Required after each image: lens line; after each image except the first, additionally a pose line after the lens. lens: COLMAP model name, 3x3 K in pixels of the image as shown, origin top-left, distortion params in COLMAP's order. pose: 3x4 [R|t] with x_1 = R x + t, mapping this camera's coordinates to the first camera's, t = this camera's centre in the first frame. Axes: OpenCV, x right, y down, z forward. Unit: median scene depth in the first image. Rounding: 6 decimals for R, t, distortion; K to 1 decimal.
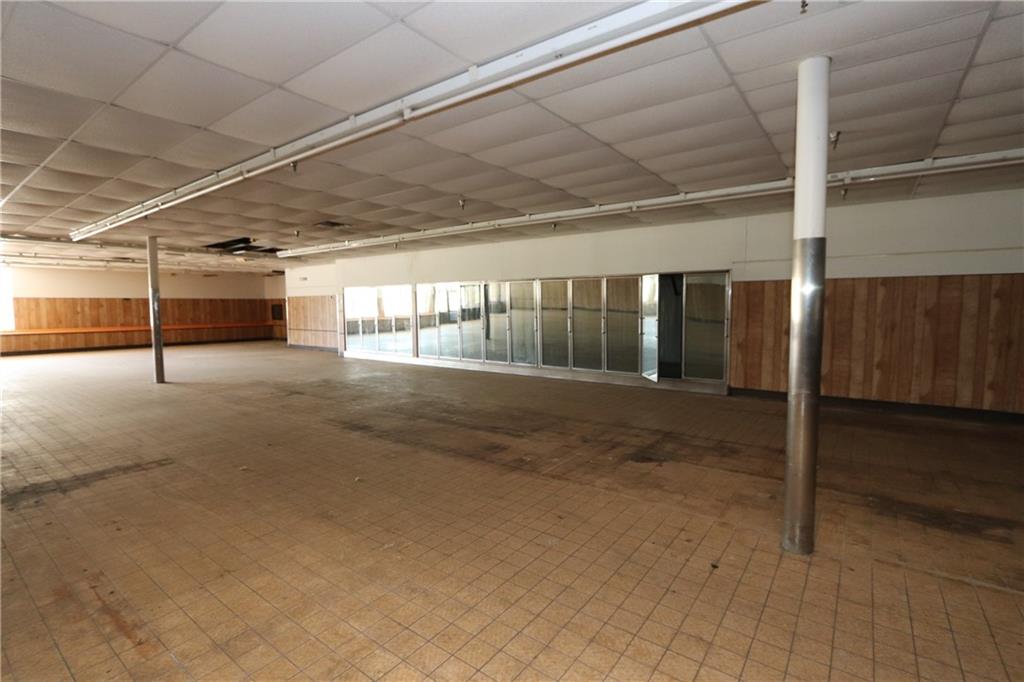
lens RADIAL K [[475.7, 0, 510.8], [0, 475.7, 341.0], [0, 0, 1]] dist [-0.013329, 0.001133]
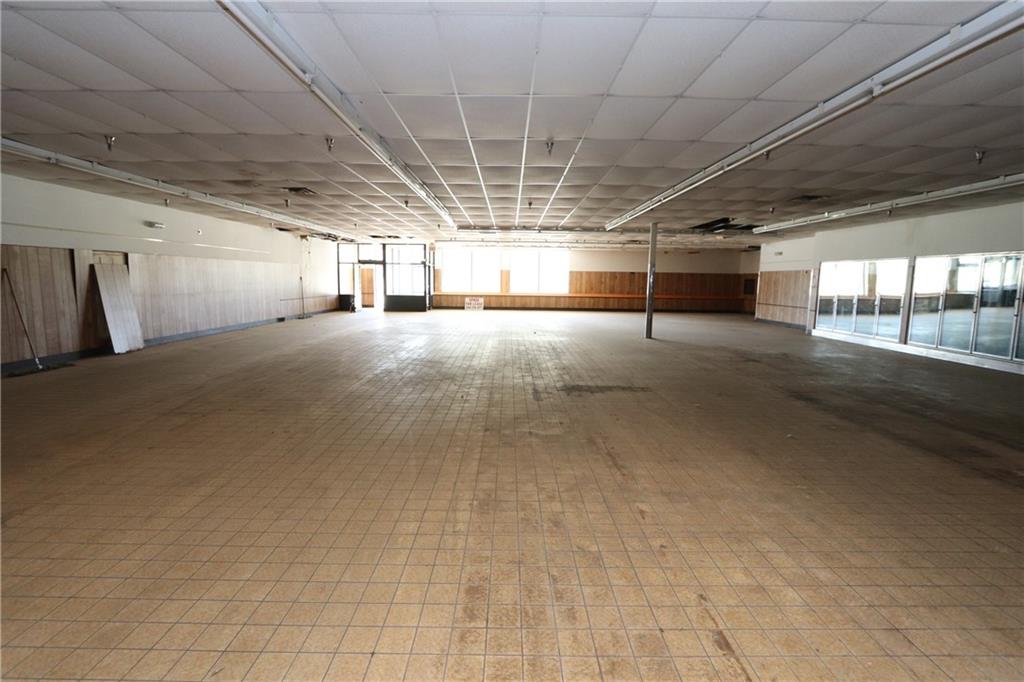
lens RADIAL K [[475.7, 0, 510.8], [0, 475.7, 341.0], [0, 0, 1]] dist [-0.013329, 0.001133]
pose [[0.599636, 0.118193, -0.791497, 0.059563], [-0.077592, 0.992960, 0.089494, 0.010314], [0.796502, 0.007750, 0.604586, -0.082392]]
